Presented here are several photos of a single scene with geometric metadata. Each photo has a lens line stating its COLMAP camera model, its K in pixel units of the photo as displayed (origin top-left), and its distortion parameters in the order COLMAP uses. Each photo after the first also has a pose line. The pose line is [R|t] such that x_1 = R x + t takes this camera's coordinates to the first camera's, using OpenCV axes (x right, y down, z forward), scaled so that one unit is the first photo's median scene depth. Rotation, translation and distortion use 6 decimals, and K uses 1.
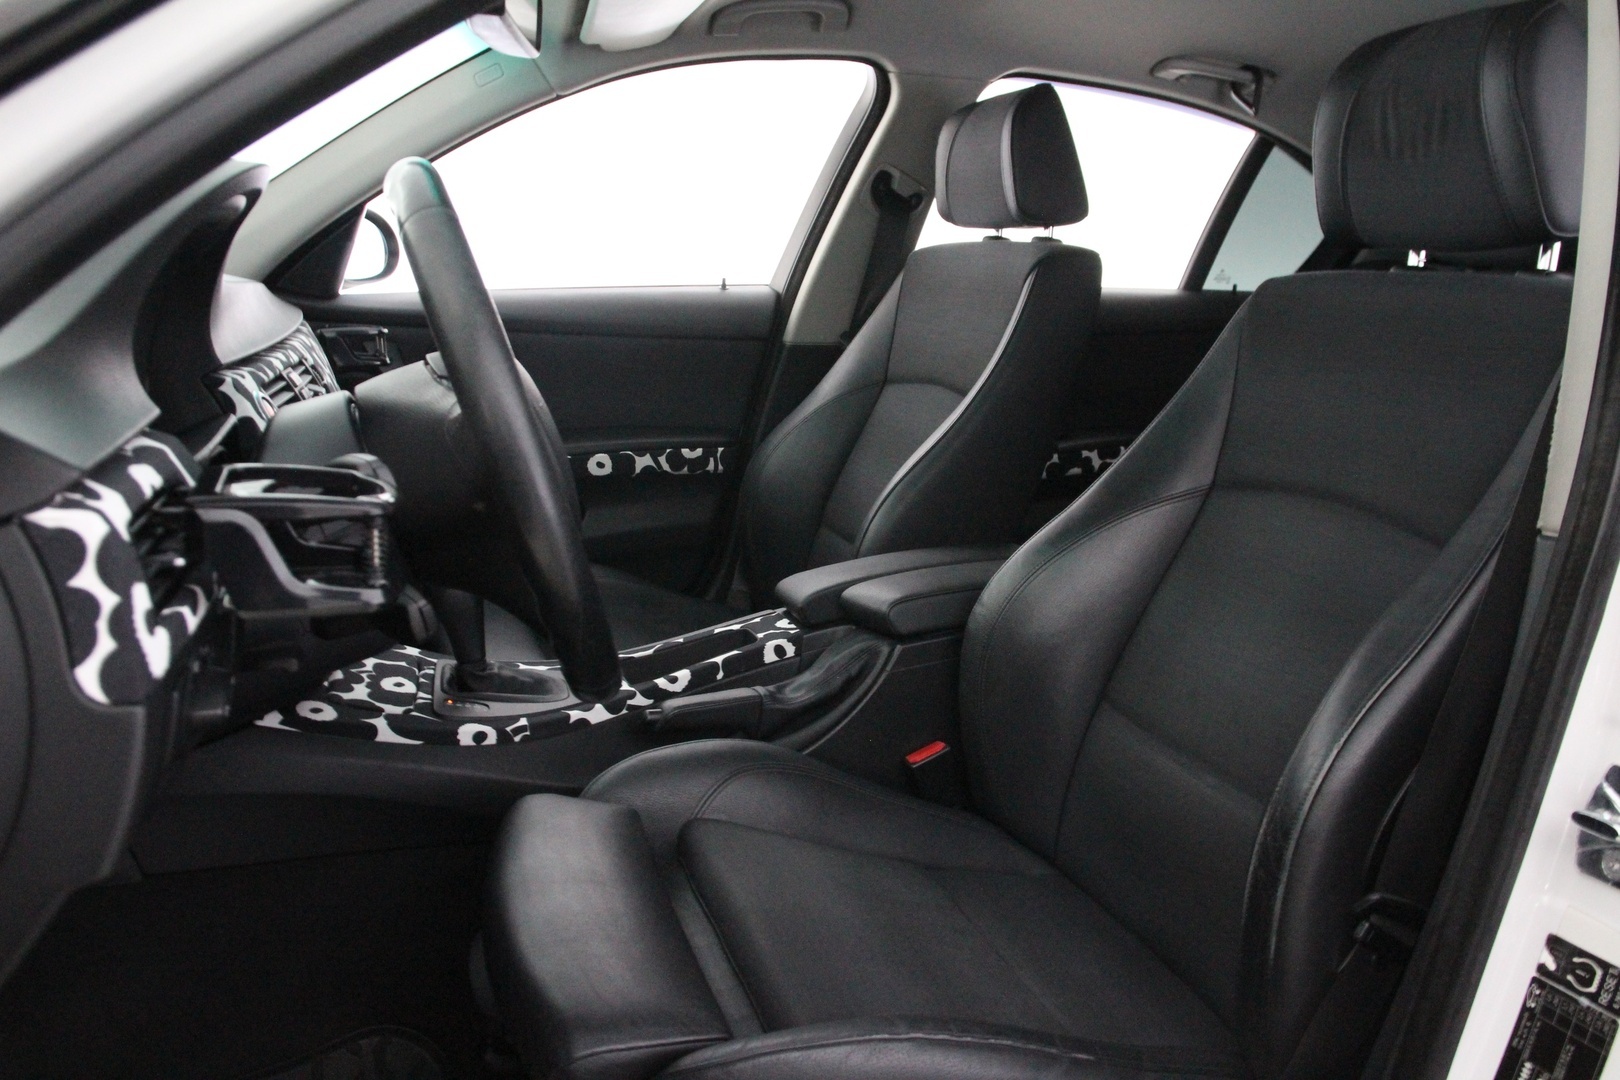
lens RADIAL K [[1264.1, 0, 810.0], [0, 1264.1, 540.0], [0, 0, 1]] dist [-0.151019, 0.132558]
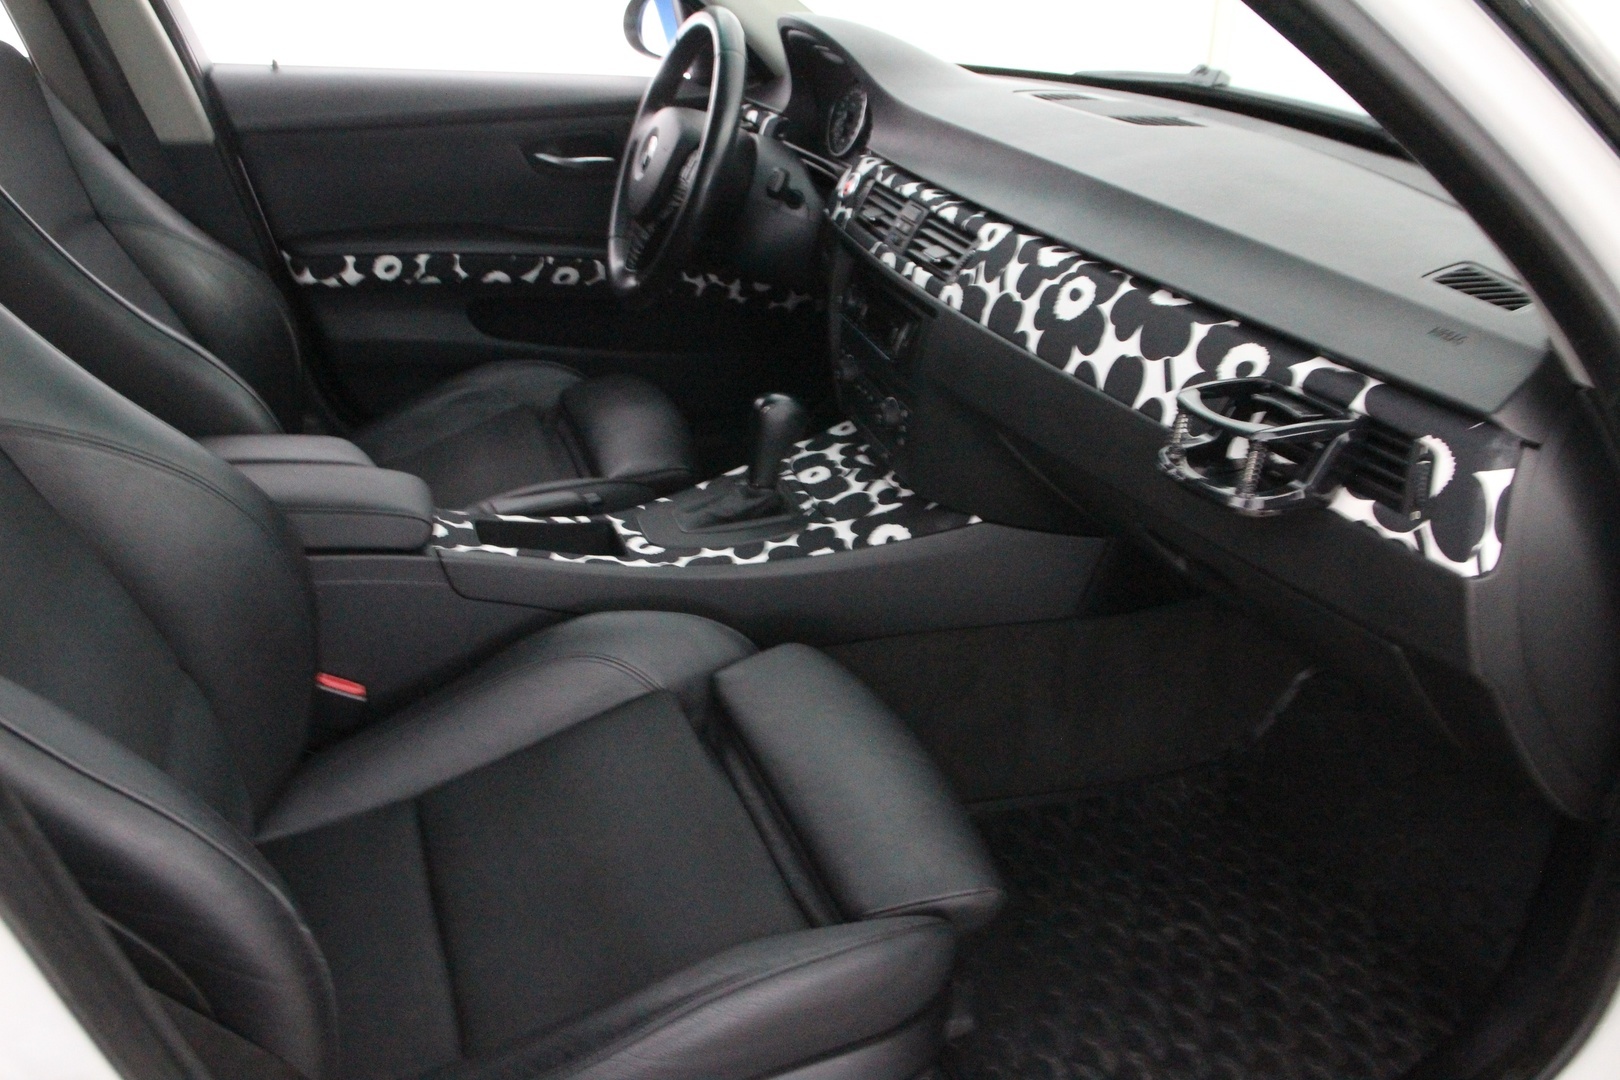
lens RADIAL K [[1264.1, 0, 810.0], [0, 1264.1, 540.0], [0, 0, 1]] dist [-0.151019, 0.132558]
pose [[-0.996827, -0.068214, -0.041016, -0.257873], [-0.078976, 0.783432, 0.616439, -0.503367], [-0.009917, 0.617723, -0.786334, 1.776013]]
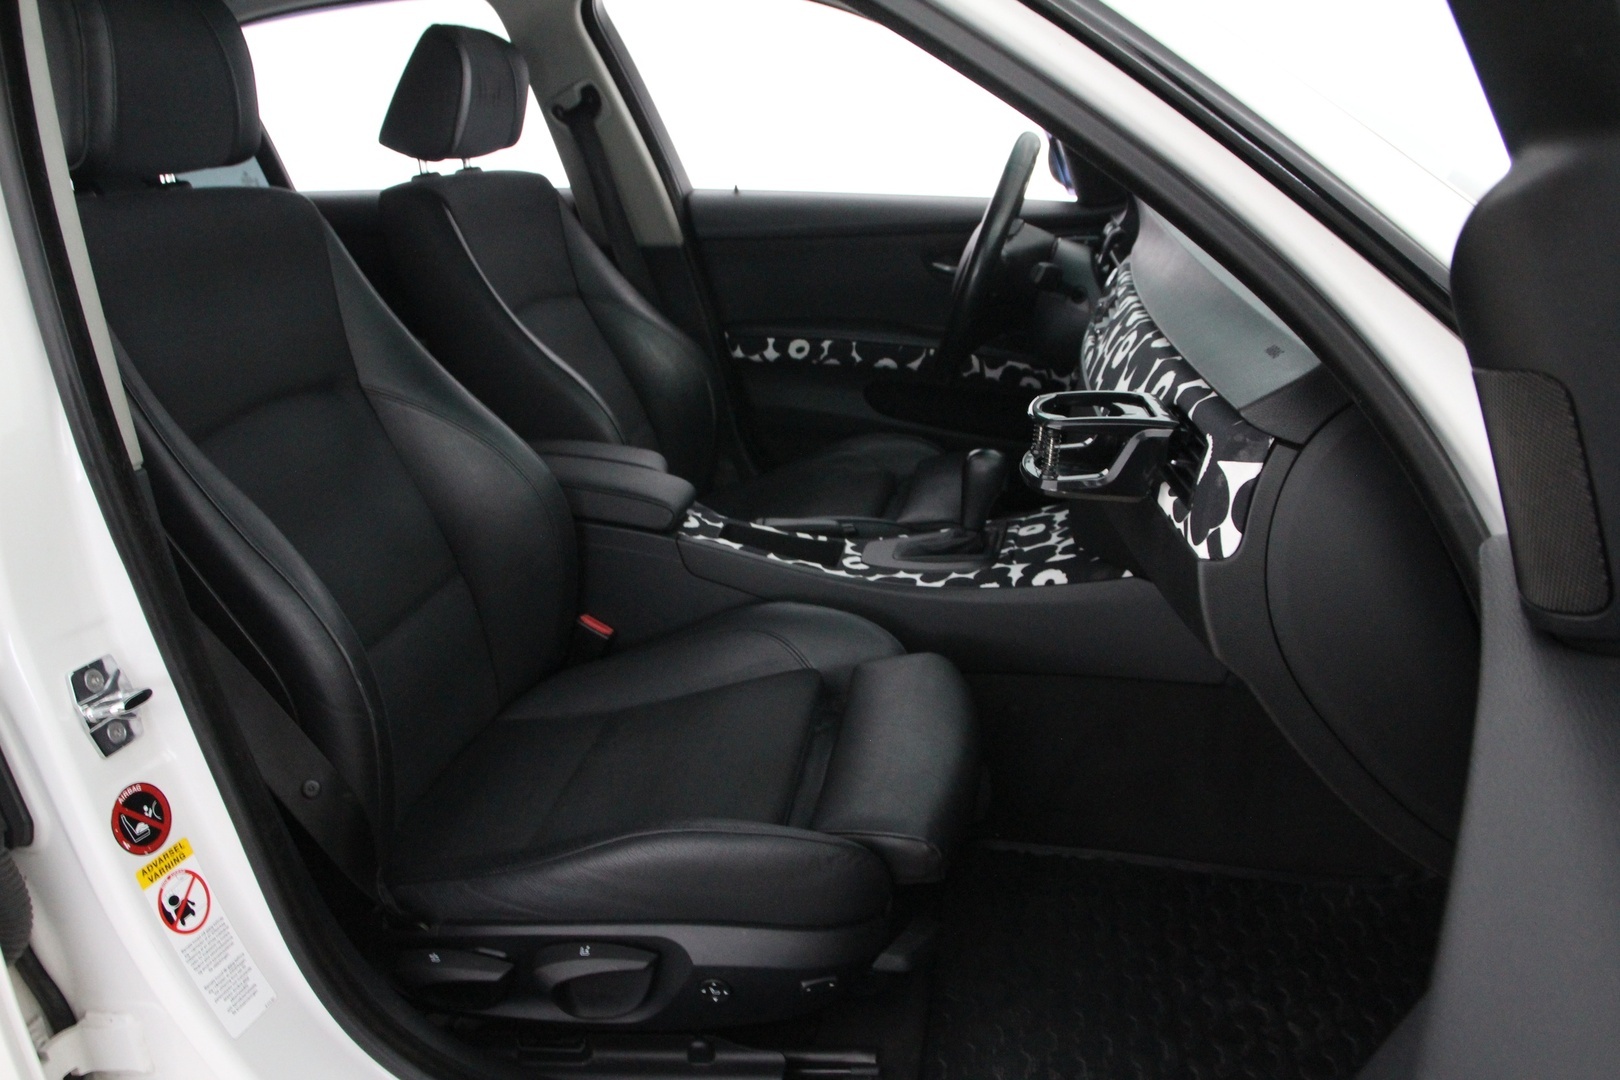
lens RADIAL K [[1264.1, 0, 810.0], [0, 1264.1, 540.0], [0, 0, 1]] dist [-0.151019, 0.132558]
pose [[-0.864502, -0.179620, 0.469440, -0.675244], [0.098608, 0.855208, 0.508817, -0.504112], [-0.492862, 0.486164, -0.721617, 1.864557]]
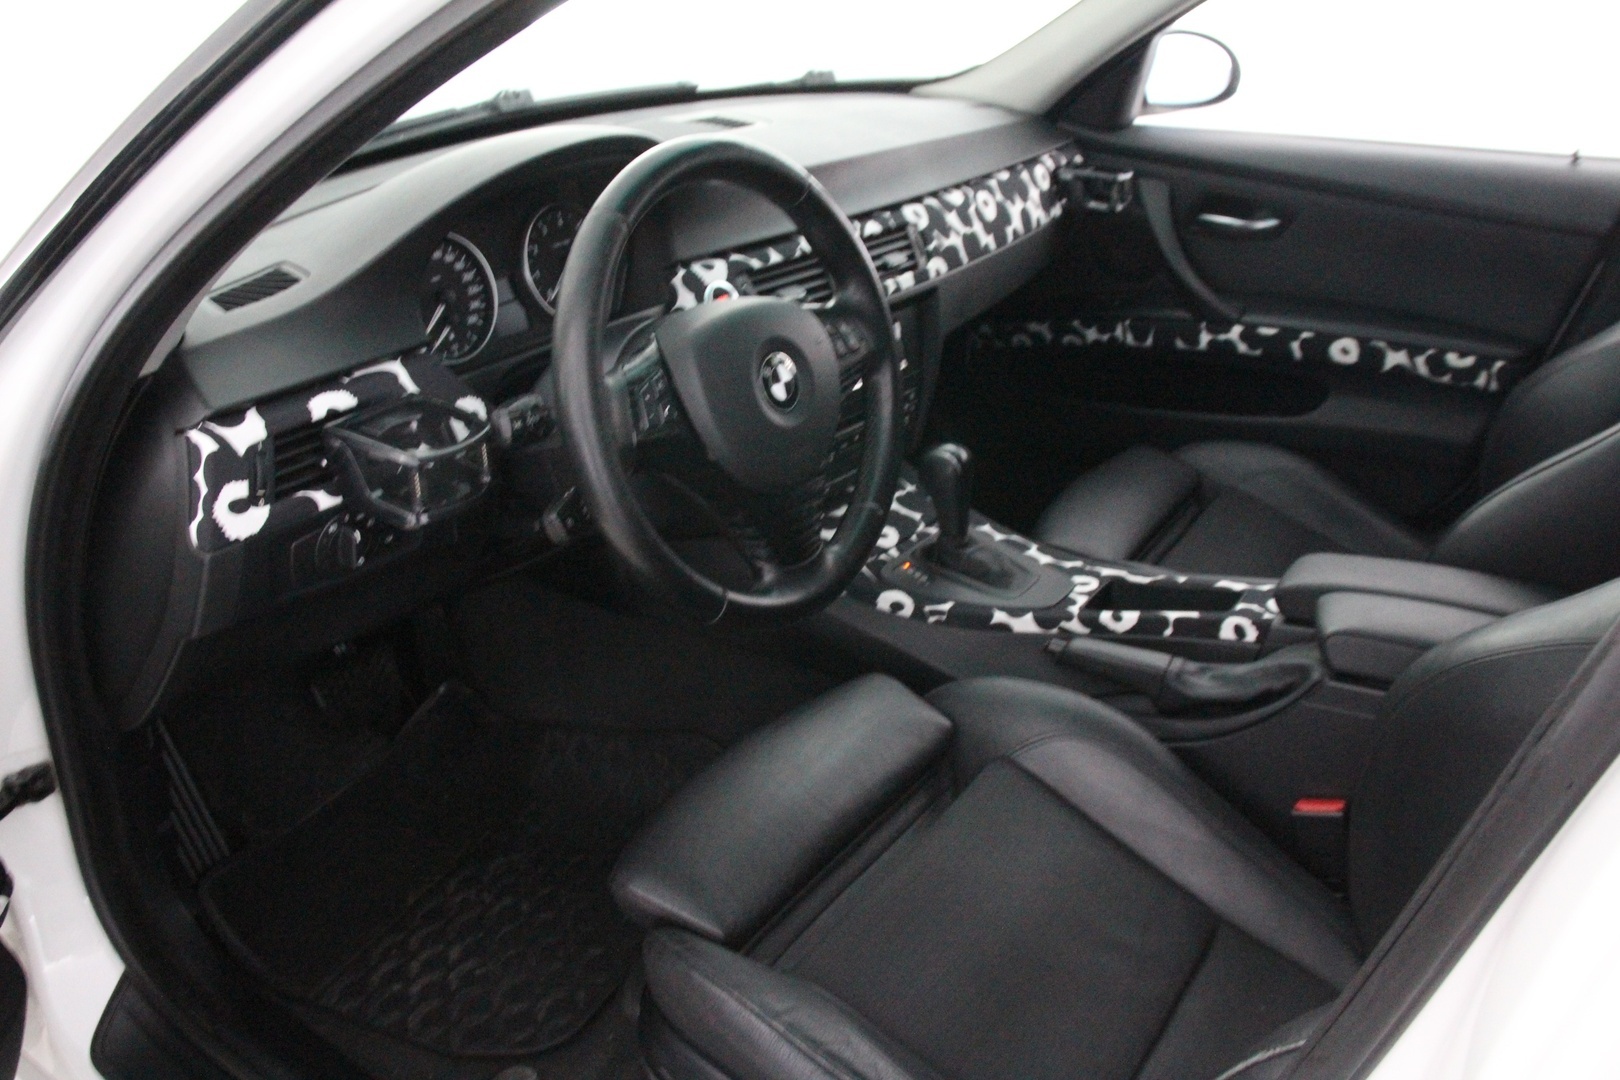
lens RADIAL K [[1300.6, 0, 810.0], [0, 1300.6, 540.0], [0, 0, 1]] dist [-0.102199, 0.004427]
pose [[0.592712, 0.329845, -0.734775, 0.456239], [-0.162085, 0.942479, 0.292338, -0.196071], [0.788936, -0.054176, 0.612082, 0.202420]]
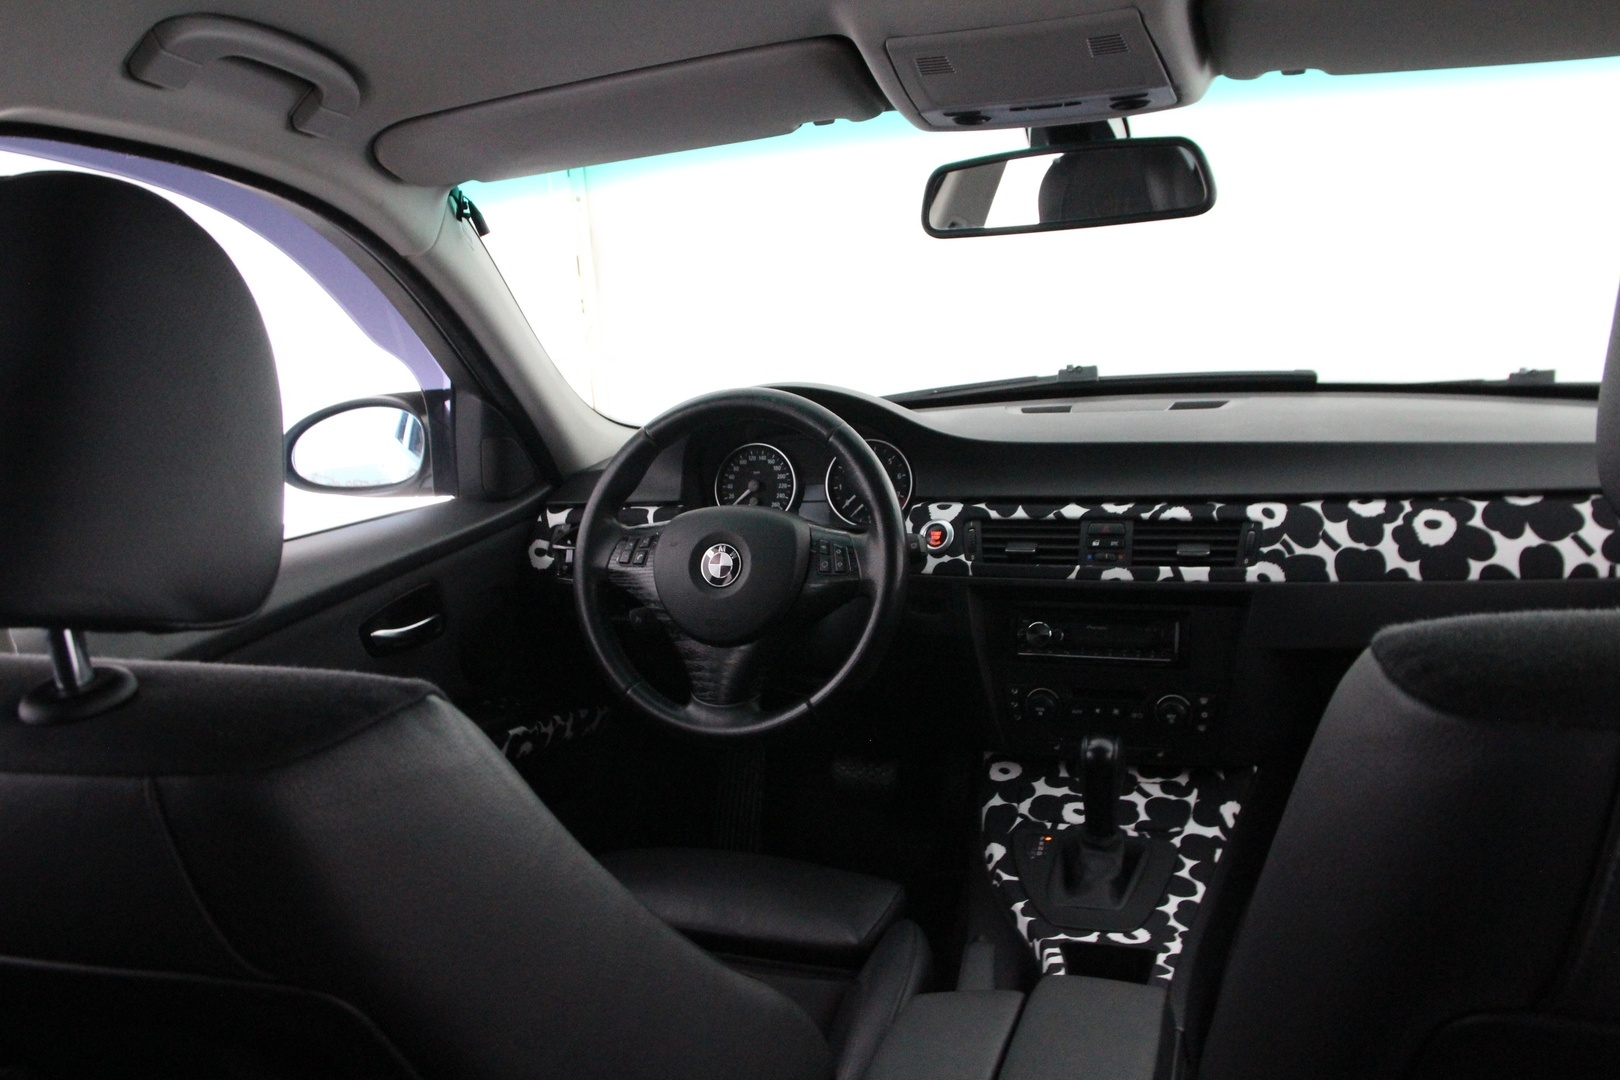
lens RADIAL K [[1264.1, 0, 810.0], [0, 1264.1, 540.0], [0, 0, 1]] dist [-0.151019, 0.132558]
pose [[-0.622388, 0.164122, -0.765308, 0.573993], [-0.114197, 0.948266, 0.296229, -0.378313], [0.774333, 0.271765, -0.571447, 1.259155]]
